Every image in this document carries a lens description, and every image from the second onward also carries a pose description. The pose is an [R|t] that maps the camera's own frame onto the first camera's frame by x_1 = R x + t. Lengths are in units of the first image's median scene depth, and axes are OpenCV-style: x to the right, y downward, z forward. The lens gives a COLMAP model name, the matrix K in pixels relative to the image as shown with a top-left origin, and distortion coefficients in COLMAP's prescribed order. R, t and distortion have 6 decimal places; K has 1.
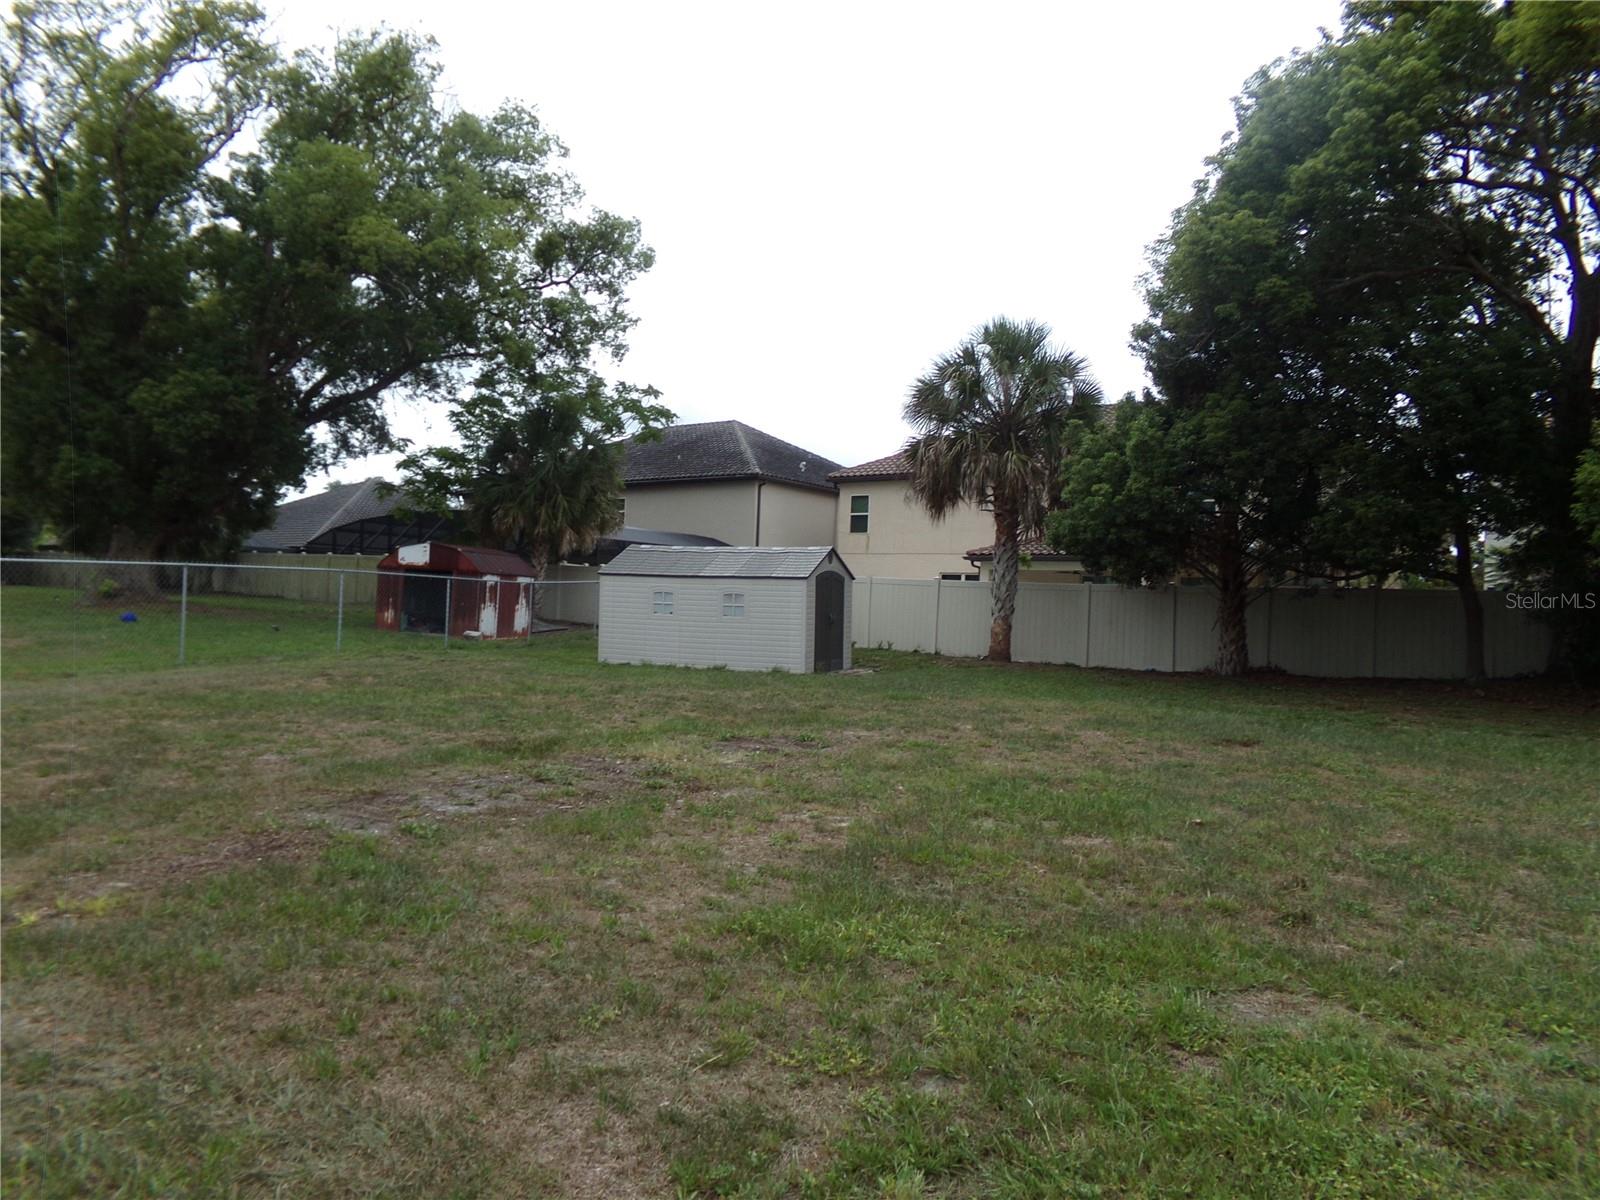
lens RADIAL K [[1090.5, 0, 800.9], [0, 1090.5, 619.2], [0, 0, 1]] dist [-0.034235, 0.050118]
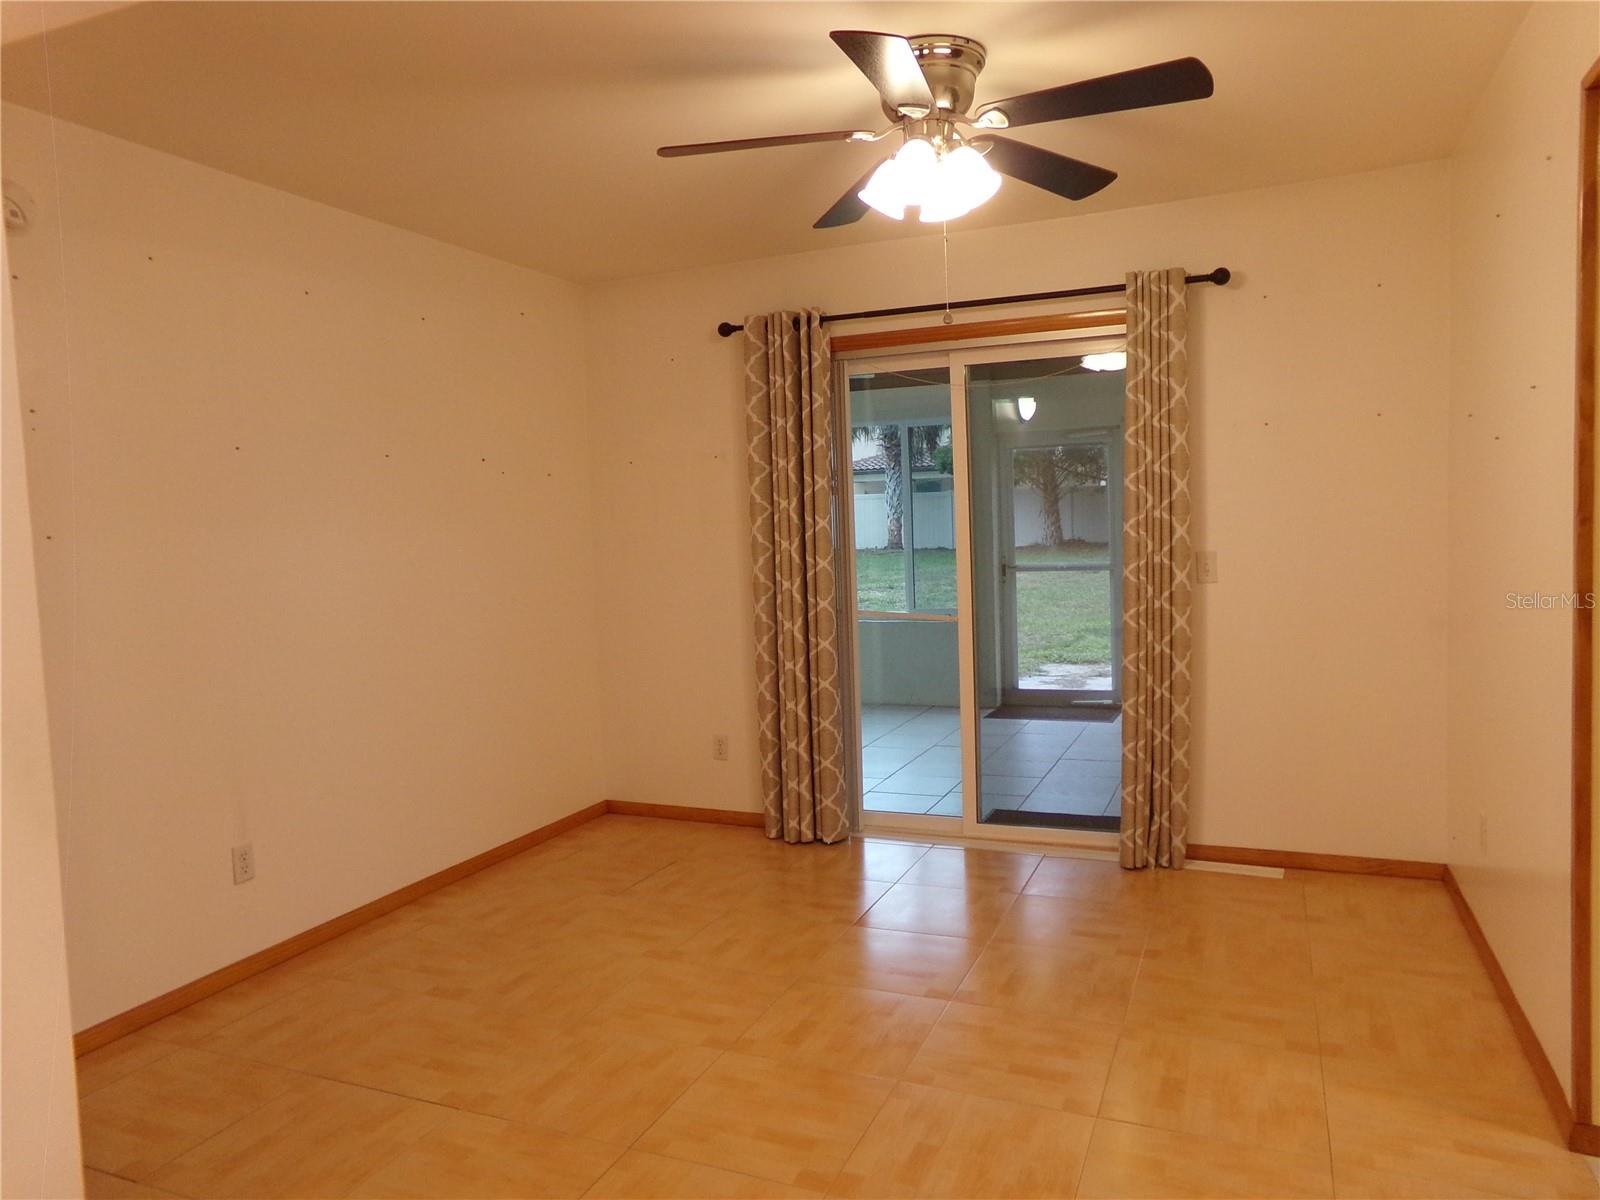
lens RADIAL K [[1090.5, 0, 801.4], [0, 1090.5, 598.9], [0, 0, 1]] dist [-0.034235, 0.050118]
pose [[0.975104, -0.090264, 0.202547, -0.255545], [0.076661, 0.994304, 0.074045, -0.014458], [-0.208077, -0.056674, 0.976469, -0.410099]]
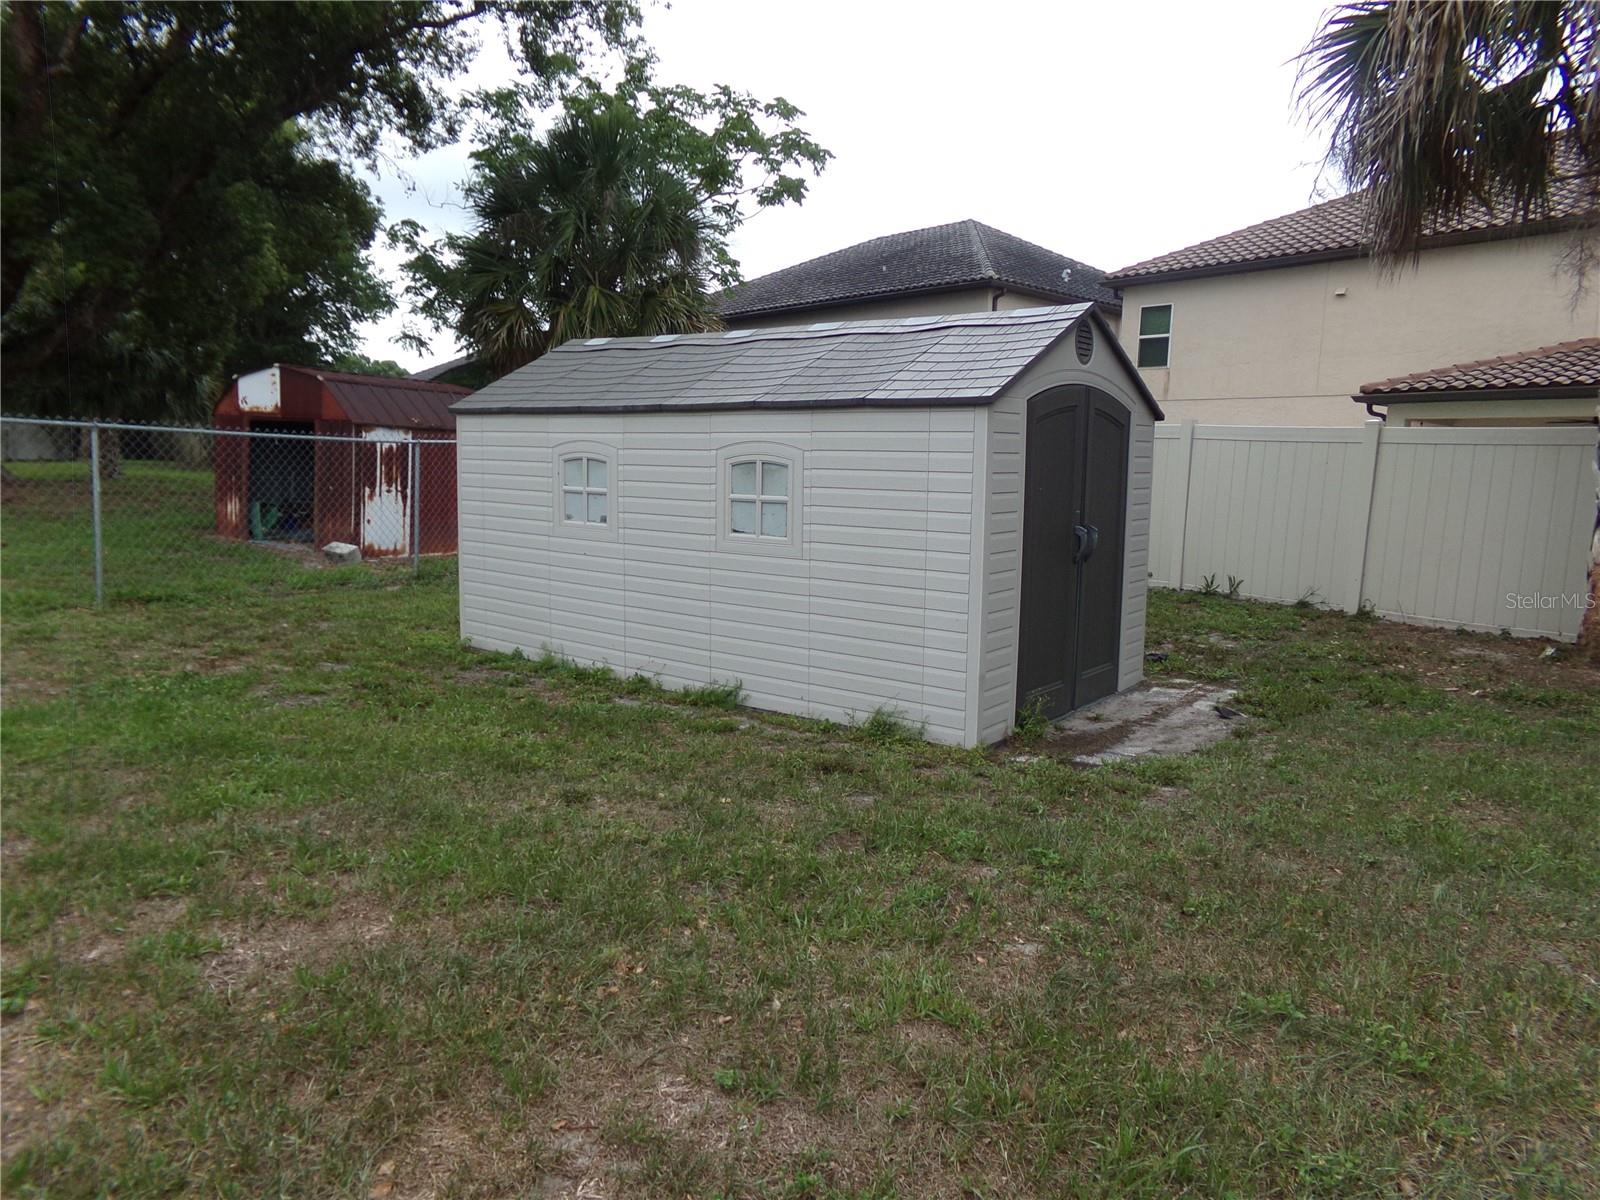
lens RADIAL K [[1090.5, 0, 801.6], [0, 1090.5, 598.5], [0, 0, 1]] dist [-0.034235, 0.050118]
pose [[0.969798, 0.025681, -0.242555, 0.025905], [-0.002098, 0.995283, 0.096990, -0.014803], [0.243901, -0.093551, 0.965277, 0.684346]]
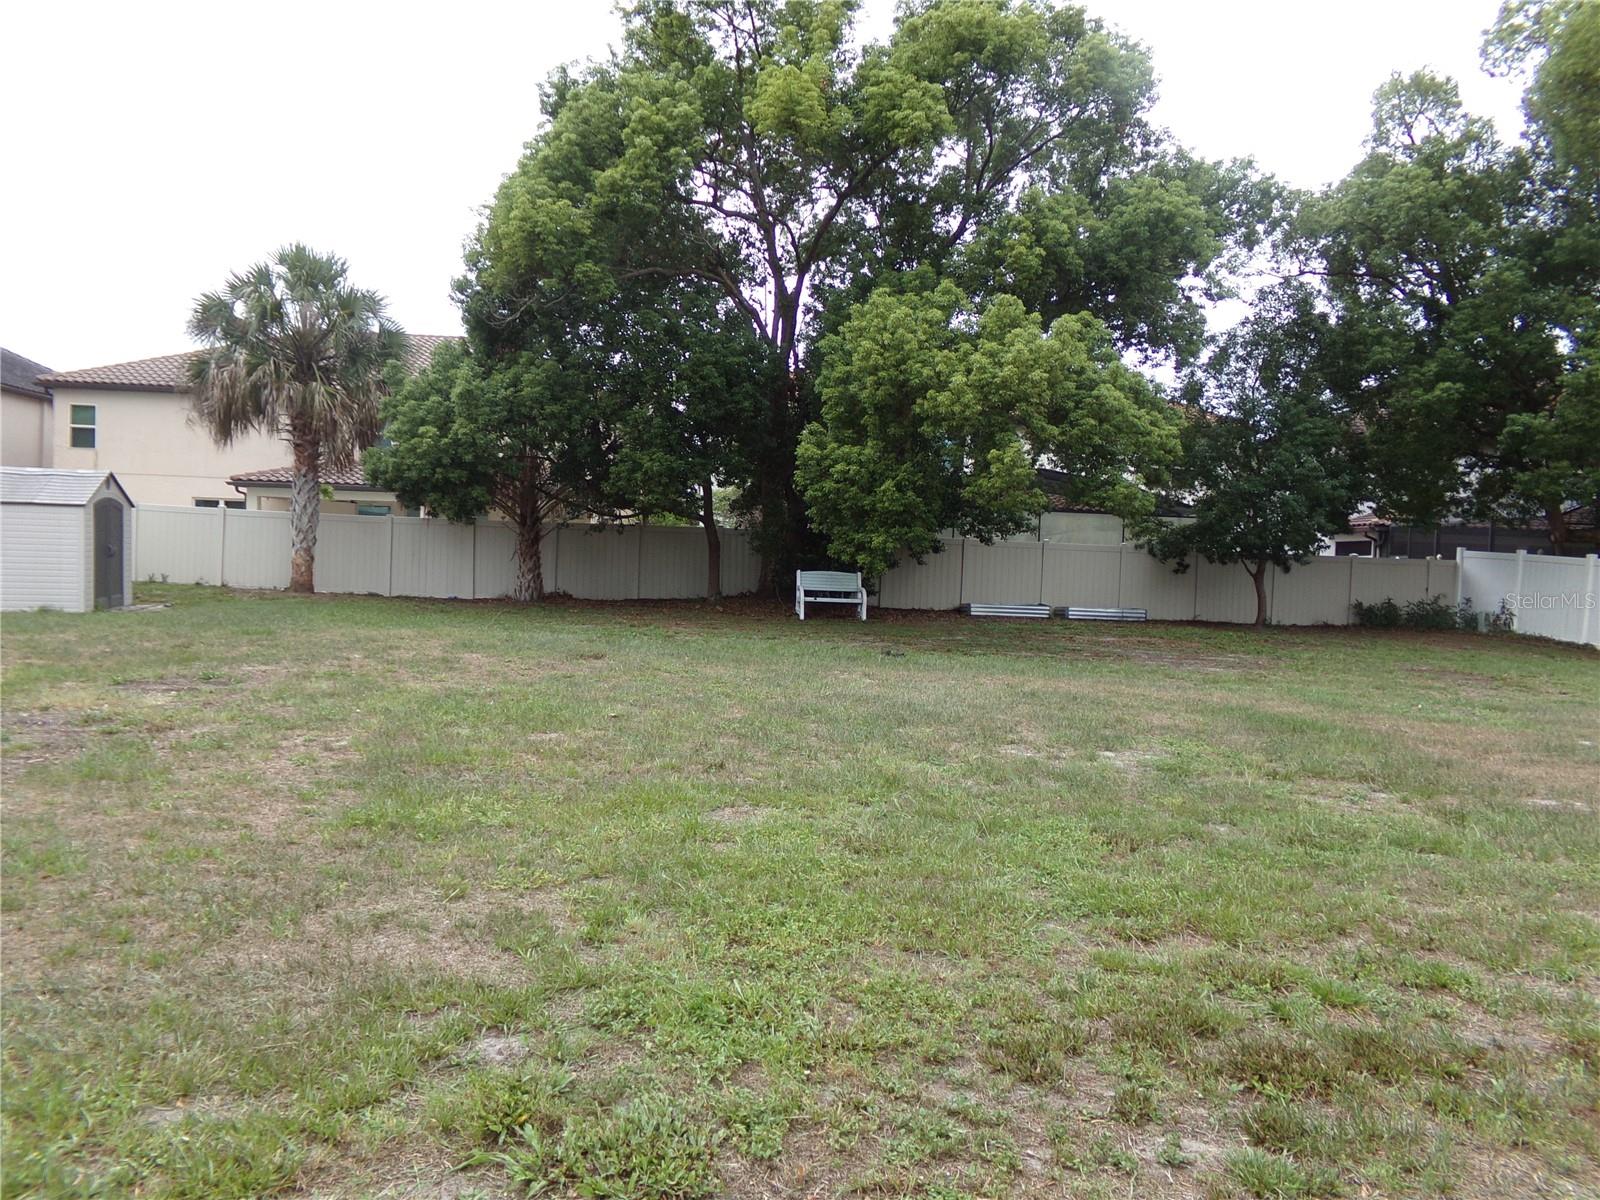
lens RADIAL K [[1090.5, 0, 789.9], [0, 1090.5, 599.4], [0, 0, 1]] dist [-0.034235, 0.050118]
pose [[0.783564, -0.029831, 0.620595, -0.090069], [-0.001541, 0.998750, 0.049954, -0.006195], [-0.621309, -0.040099, 0.782539, -0.051683]]
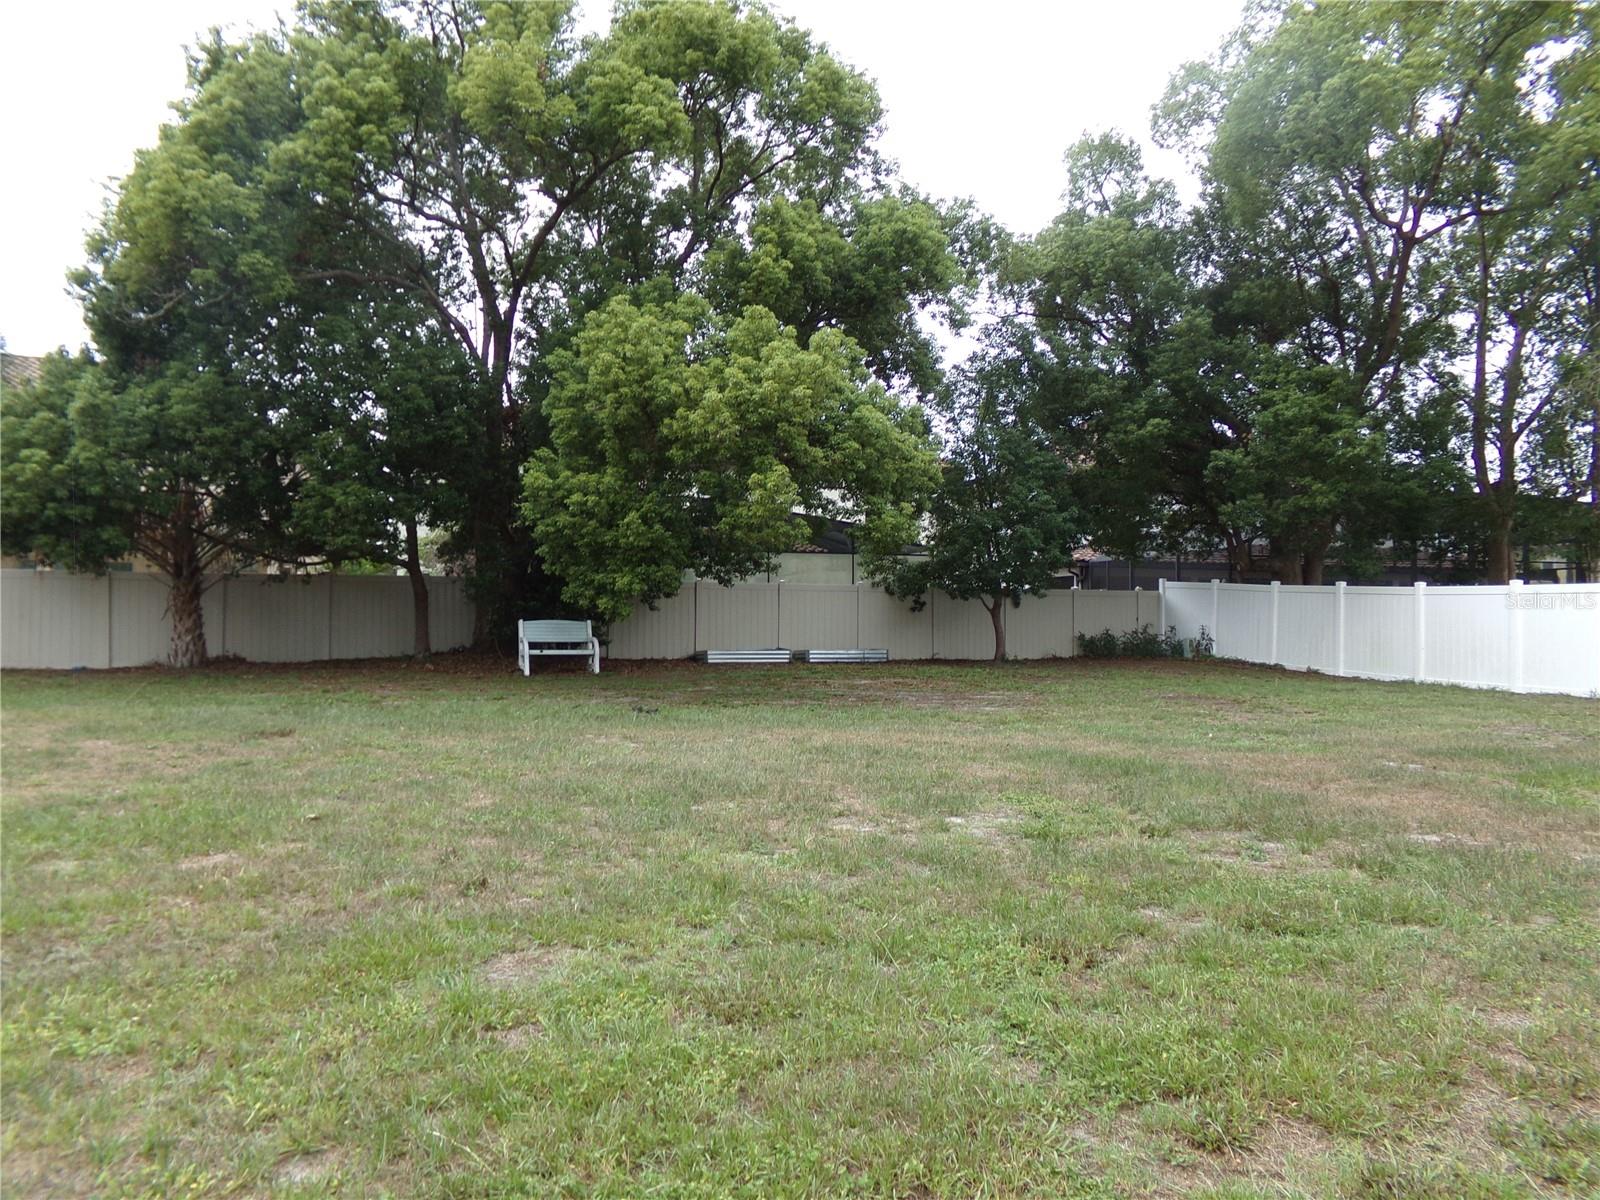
lens RADIAL K [[1090.5, 0, 790.5], [0, 1090.5, 607.5], [0, 0, 1]] dist [-0.034235, 0.050118]
pose [[0.588863, -0.026148, 0.807810, -0.047885], [0.025138, 0.999586, 0.014030, 0.000215], [-0.807842, 0.012045, 0.589276, 0.031347]]
